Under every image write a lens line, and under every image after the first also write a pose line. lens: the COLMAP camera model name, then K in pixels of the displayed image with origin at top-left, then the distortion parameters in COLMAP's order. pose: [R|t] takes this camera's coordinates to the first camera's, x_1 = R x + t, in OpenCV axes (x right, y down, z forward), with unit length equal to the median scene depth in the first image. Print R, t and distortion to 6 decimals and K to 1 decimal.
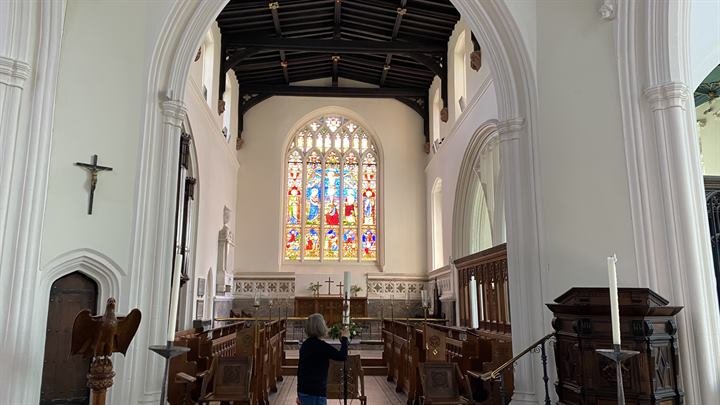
lens RADIAL K [[542.4, 0, 351.6], [0, 542.4, 199.7], [0, 0, 1]] dist [0.082974, -0.108121]
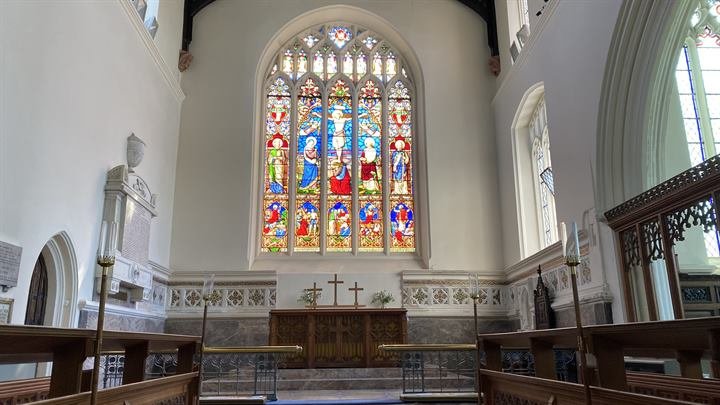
lens RADIAL K [[550.8, 0, 359.8], [0, 550.8, 199.5], [0, 0, 1]] dist [0.085720, -0.113869]
pose [[0.999810, -0.016895, -0.009738, -0.008280], [0.016141, 0.997203, -0.072971, 0.097176], [0.010944, 0.072800, 0.997287, 0.391932]]
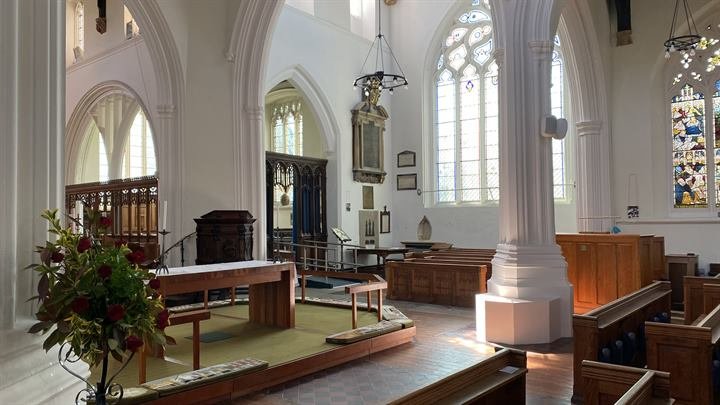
lens RADIAL K [[542.4, 0, 351.6], [0, 542.4, 199.7], [0, 0, 1]] dist [0.082974, -0.108121]
pose [[0.672675, 0.012575, 0.739831, -0.202942], [-0.118034, 0.988876, 0.090512, -0.032346], [-0.730463, -0.148211, 0.666676, -0.188884]]
